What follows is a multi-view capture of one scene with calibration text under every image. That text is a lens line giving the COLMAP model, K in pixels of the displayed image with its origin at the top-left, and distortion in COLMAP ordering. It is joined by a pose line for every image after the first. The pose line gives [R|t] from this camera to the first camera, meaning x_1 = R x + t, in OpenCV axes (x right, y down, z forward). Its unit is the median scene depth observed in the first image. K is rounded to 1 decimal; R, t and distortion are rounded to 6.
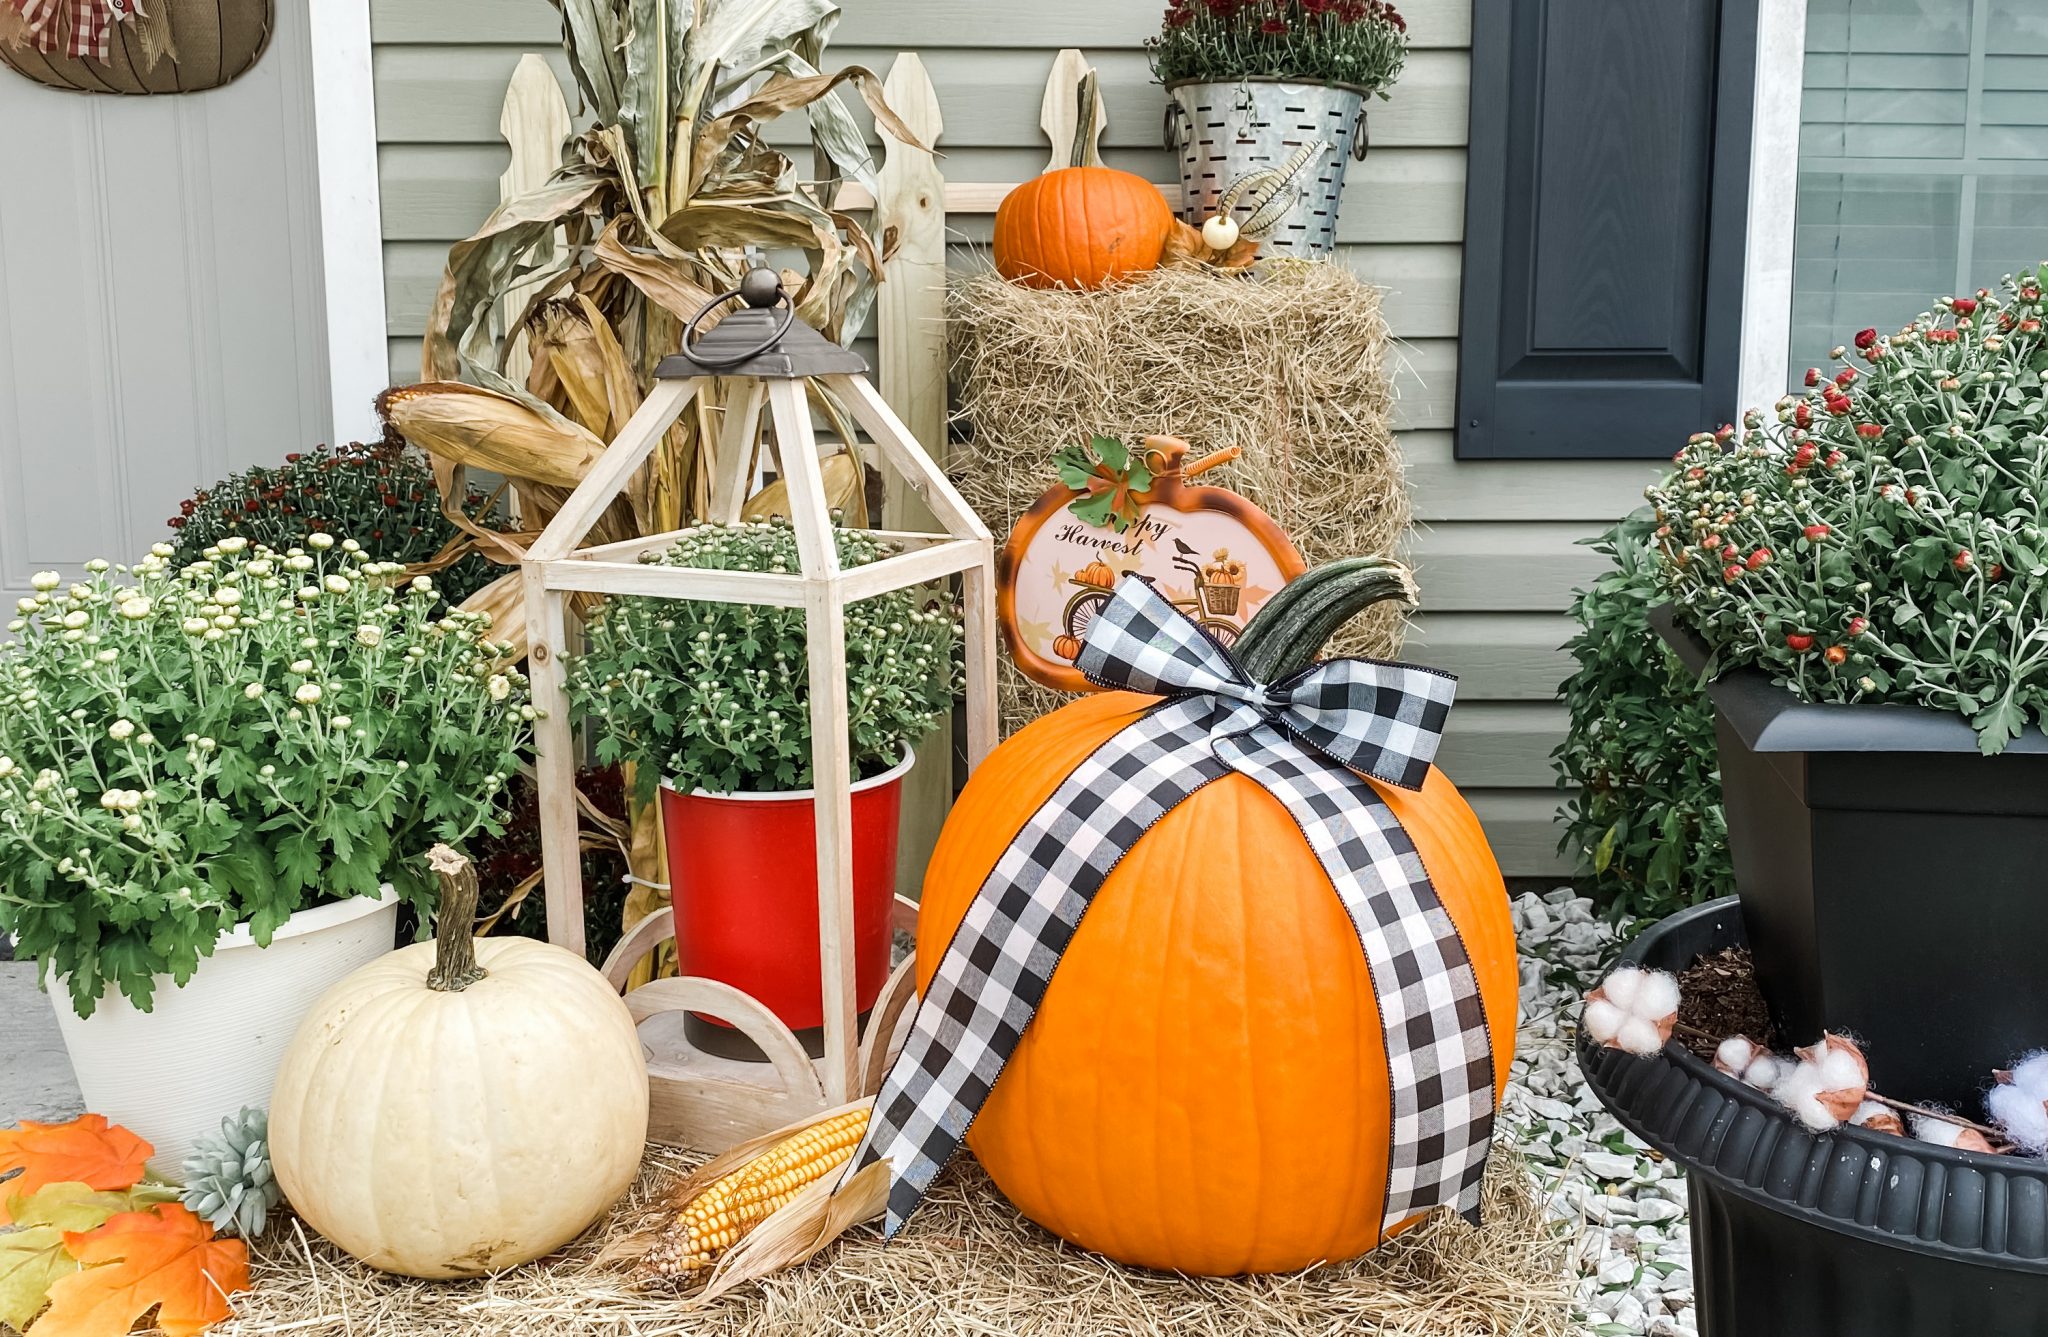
lens RADIAL K [[2112.5, 0, 1103.1], [0, 2112.5, 565.5], [0, 0, 1]] dist [0.041660, 0.000000]
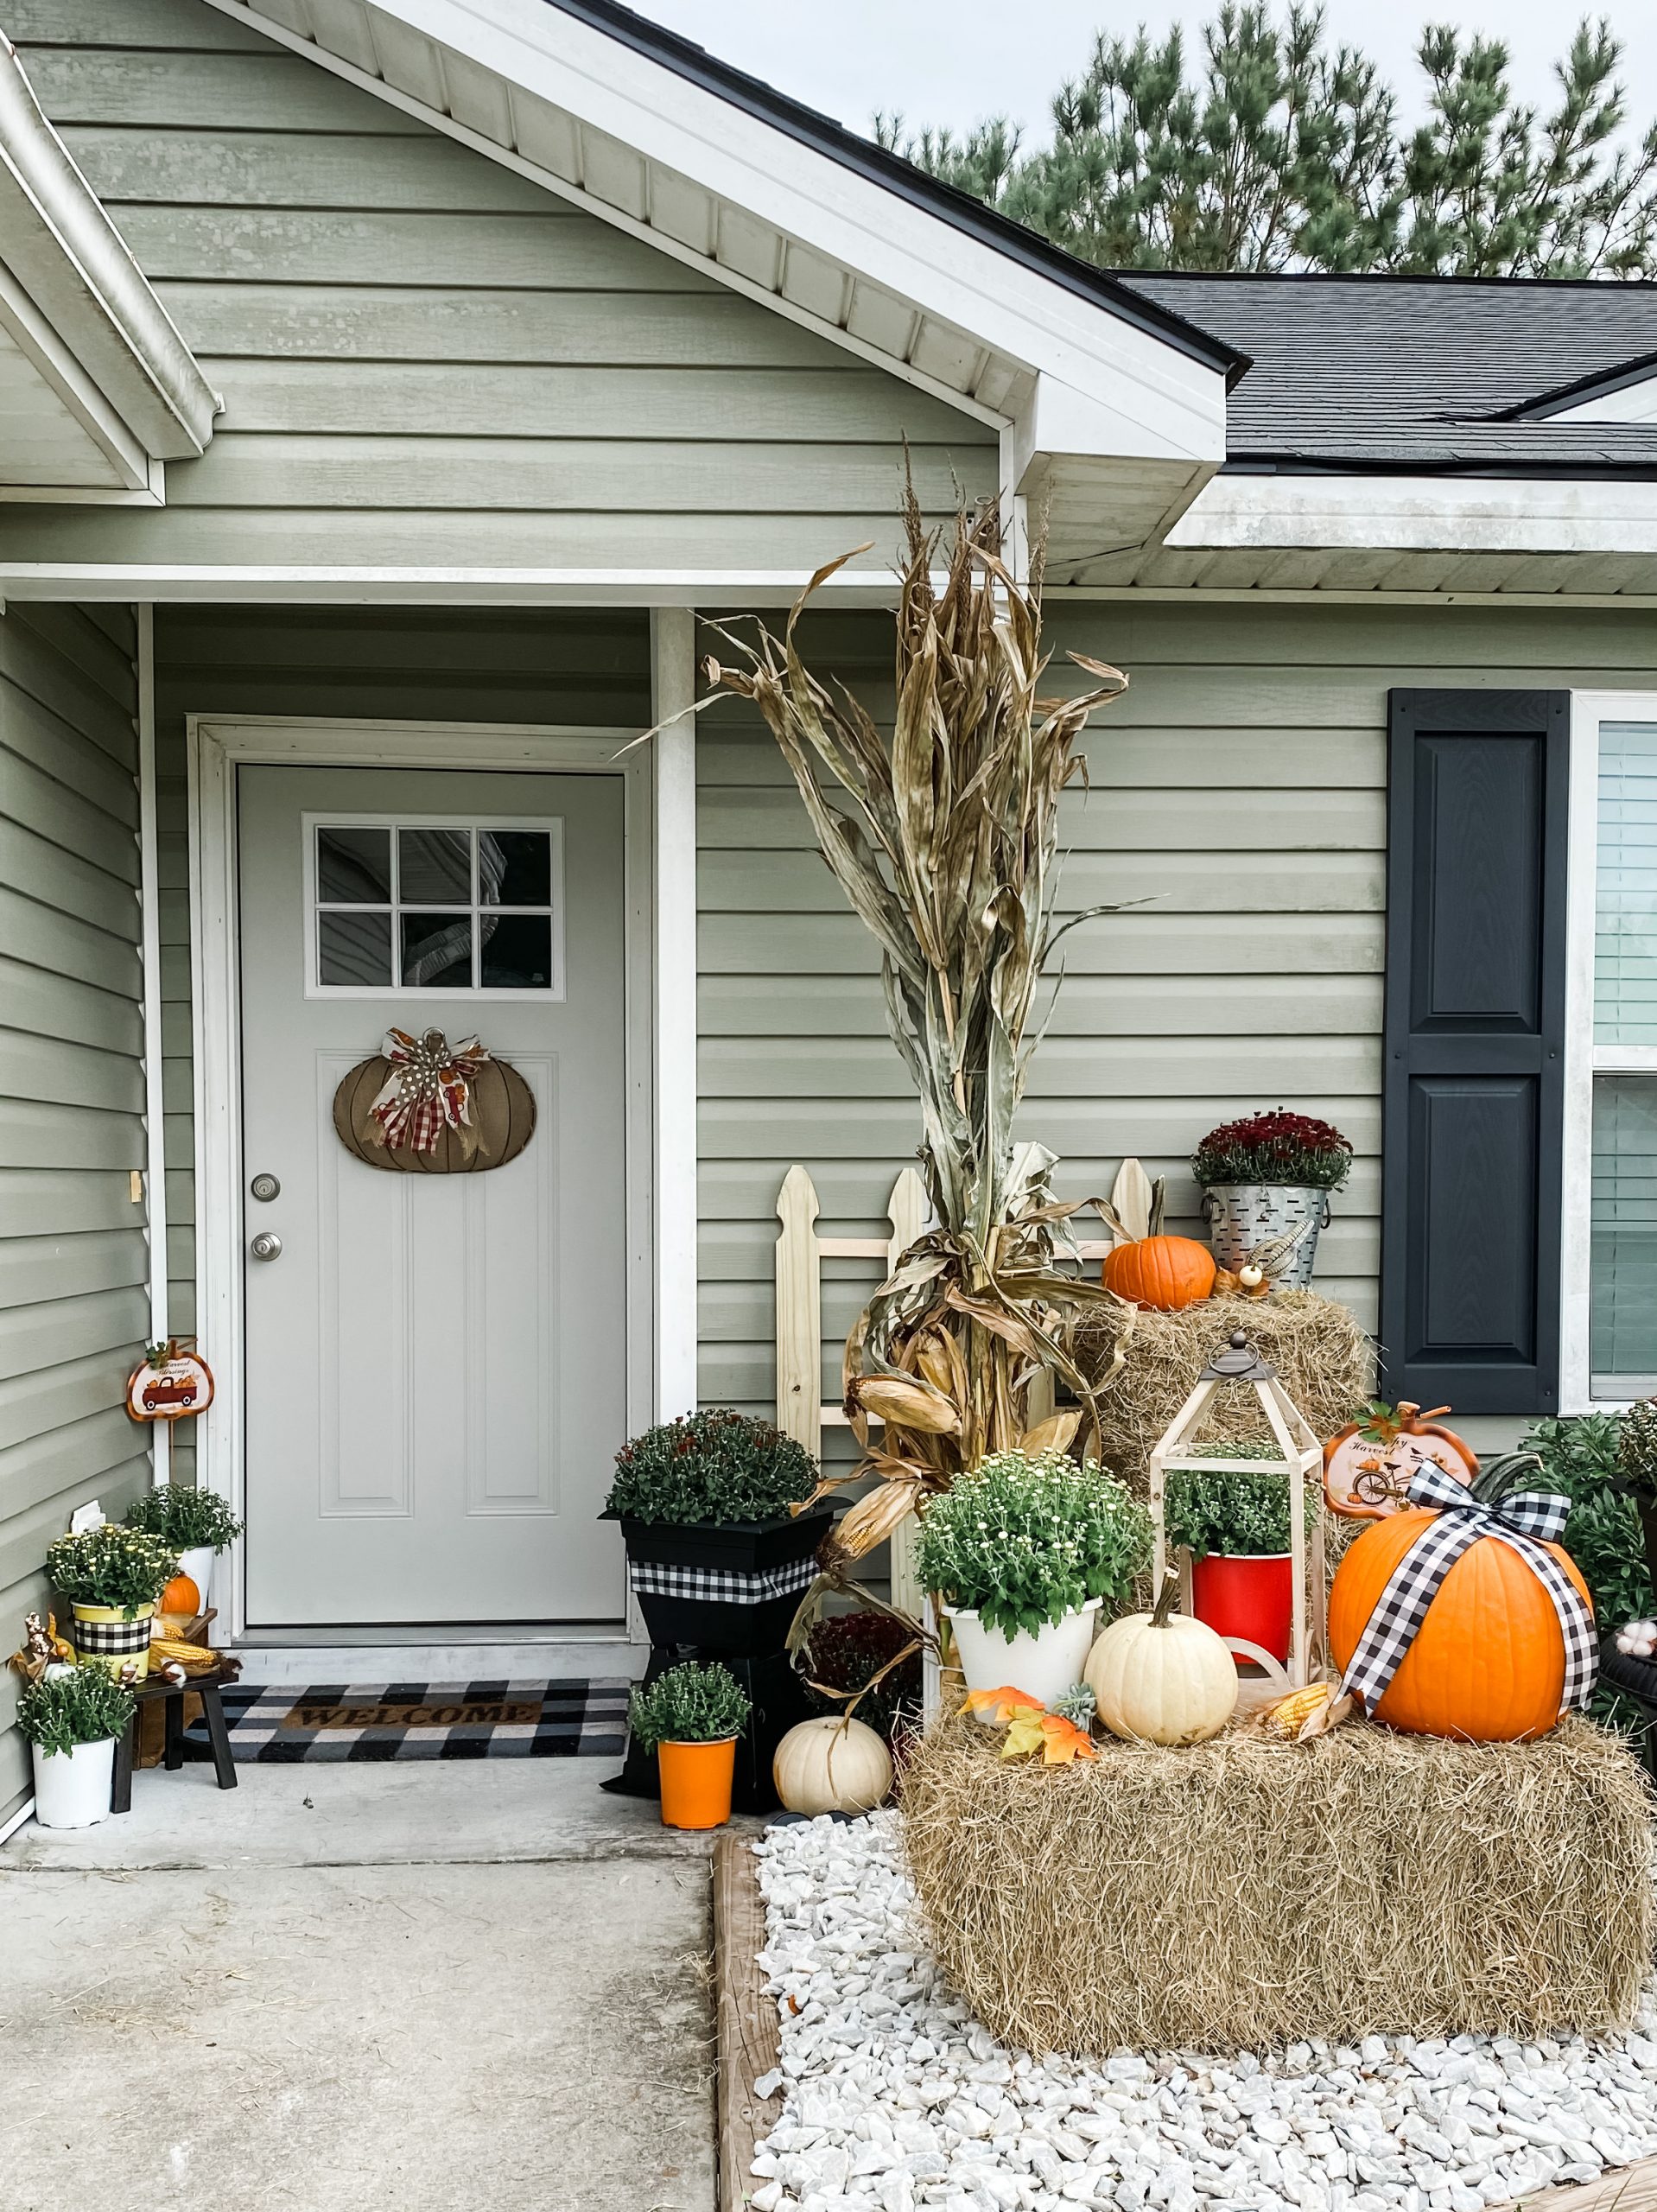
lens RADIAL K [[2265.5, 0, 765.6], [0, 2265.5, 1262.9], [0, 0, 1]] dist [0.062052, 0.000000]
pose [[0.999417, -0.005573, 0.033673, -0.799104], [0.009546, 0.992847, -0.119013, 0.080777], [-0.032769, 0.119265, 0.992322, -1.546359]]
